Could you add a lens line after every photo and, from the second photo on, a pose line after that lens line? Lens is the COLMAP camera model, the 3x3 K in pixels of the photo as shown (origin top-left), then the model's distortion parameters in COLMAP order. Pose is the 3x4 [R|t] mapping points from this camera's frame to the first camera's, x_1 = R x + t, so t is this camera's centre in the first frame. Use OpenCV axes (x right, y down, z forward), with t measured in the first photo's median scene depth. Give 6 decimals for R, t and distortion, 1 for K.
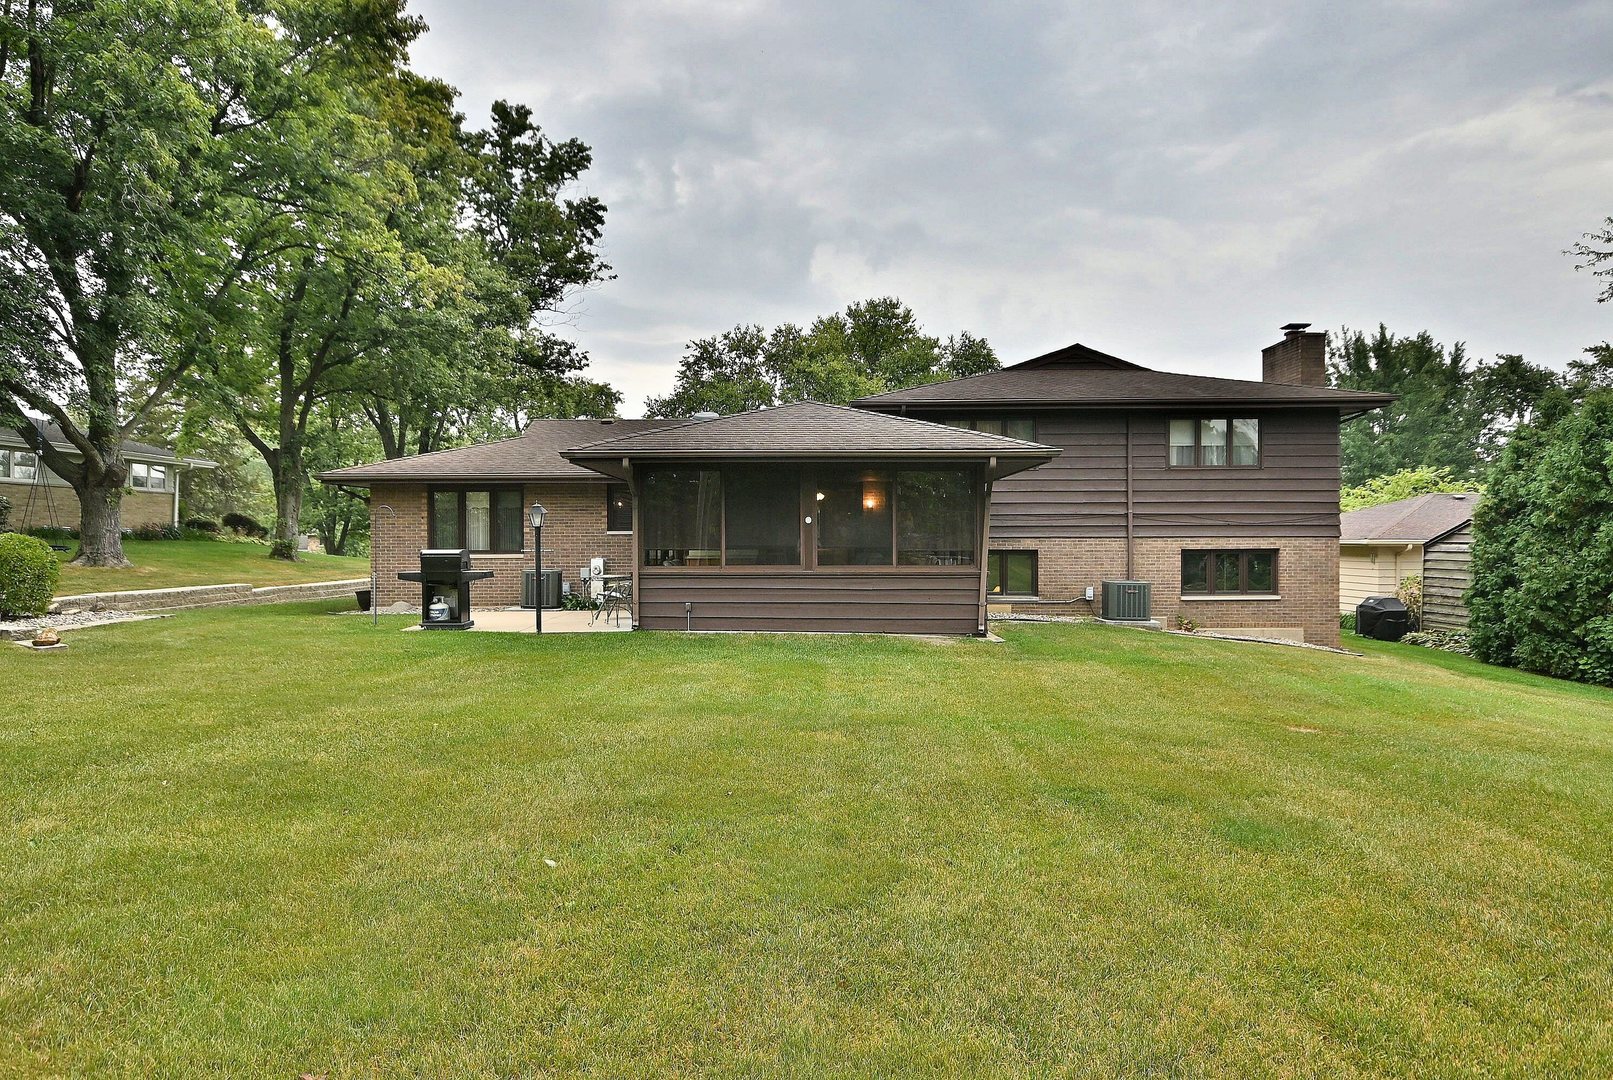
lens RADIAL K [[1007.6, 0, 813.6], [0, 1007.6, 545.5], [0, 0, 1]] dist [0.004013, -0.001141]
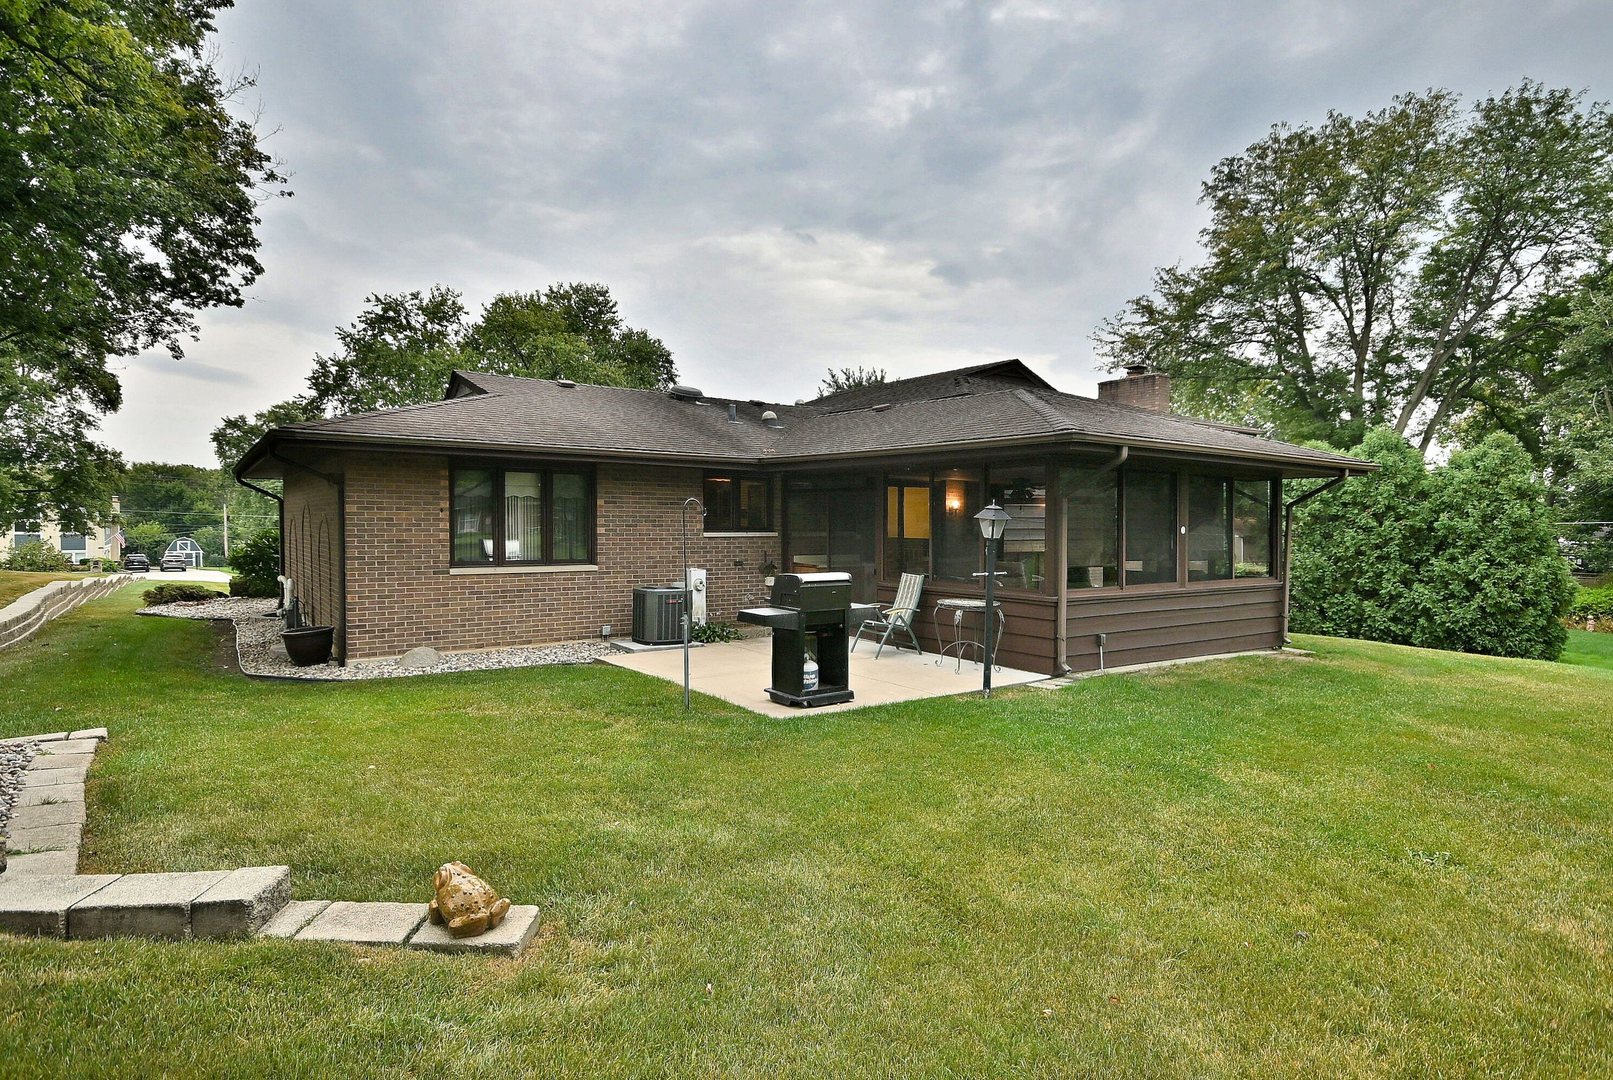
lens RADIAL K [[830.5, 0, 800.7], [0, 830.5, 537.2], [0, 0, 1]] dist [0.000807, 0.000454]
pose [[0.798218, -0.000857, 0.602368, -0.358615], [-0.003967, 0.999970, 0.006679, -0.010449], [-0.602356, -0.007721, 0.798190, 0.330190]]
